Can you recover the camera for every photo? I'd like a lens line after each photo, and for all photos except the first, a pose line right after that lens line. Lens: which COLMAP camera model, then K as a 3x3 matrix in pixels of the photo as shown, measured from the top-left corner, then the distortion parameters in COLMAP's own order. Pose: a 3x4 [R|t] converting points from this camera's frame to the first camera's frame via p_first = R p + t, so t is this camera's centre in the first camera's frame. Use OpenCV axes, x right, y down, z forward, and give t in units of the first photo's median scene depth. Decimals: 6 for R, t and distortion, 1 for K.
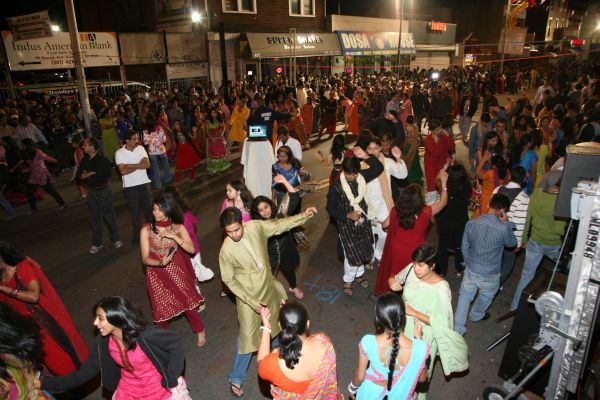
lens RADIAL K [[418.8, 0, 300.0], [0, 418.8, 200.0], [0, 0, 1]] dist [-0.124988, 0.072114]
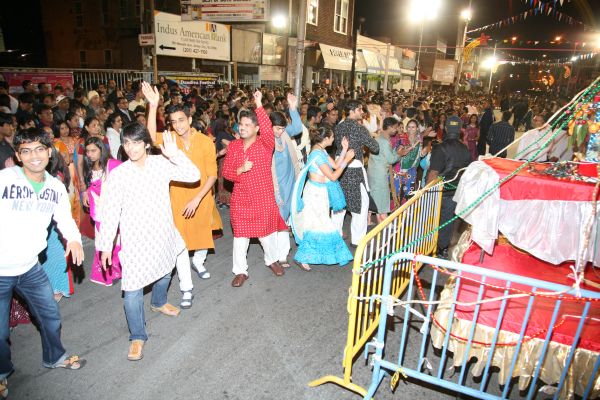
lens RADIAL K [[418.8, 0, 300.0], [0, 418.8, 200.0], [0, 0, 1]] dist [-0.124988, 0.072114]
pose [[0.949763, -0.021393, 0.312237, -0.431791], [0.037381, 0.998273, -0.045307, 0.030547], [-0.310729, 0.054703, 0.948923, 0.038723]]
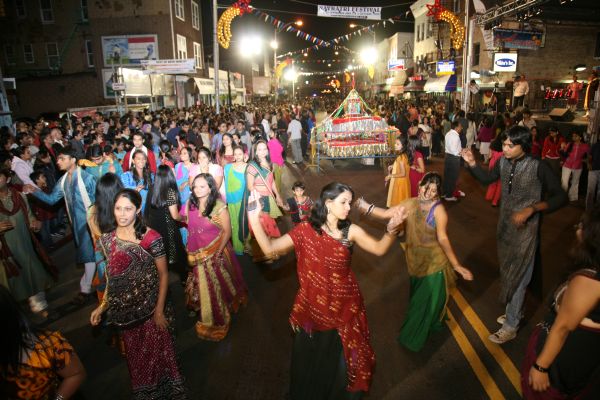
lens RADIAL K [[418.8, 0, 300.0], [0, 418.8, 200.0], [0, 0, 1]] dist [-0.124988, 0.072114]
pose [[0.722319, -0.161584, 0.672417, -0.799443], [0.235269, 0.971740, -0.019217, 0.133227], [-0.650310, 0.172080, 0.739923, -0.261565]]
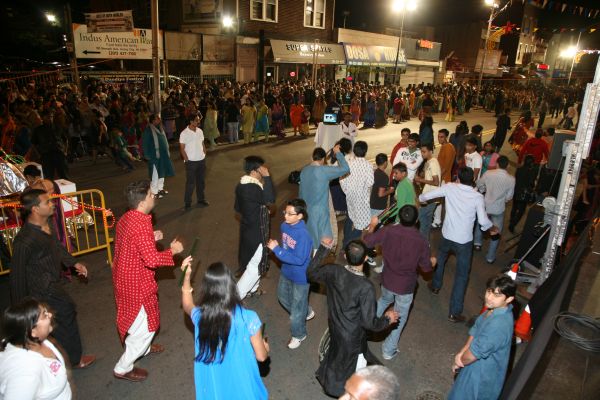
lens RADIAL K [[425.4, 0, 300.0], [0, 425.4, 200.0], [0, 0, 1]] dist [-0.134614, 0.079425]
pose [[0.995660, 0.043535, 0.082251, -0.104298], [-0.042072, 0.998925, -0.019440, 0.045623], [-0.083009, 0.015895, 0.996422, -0.122902]]
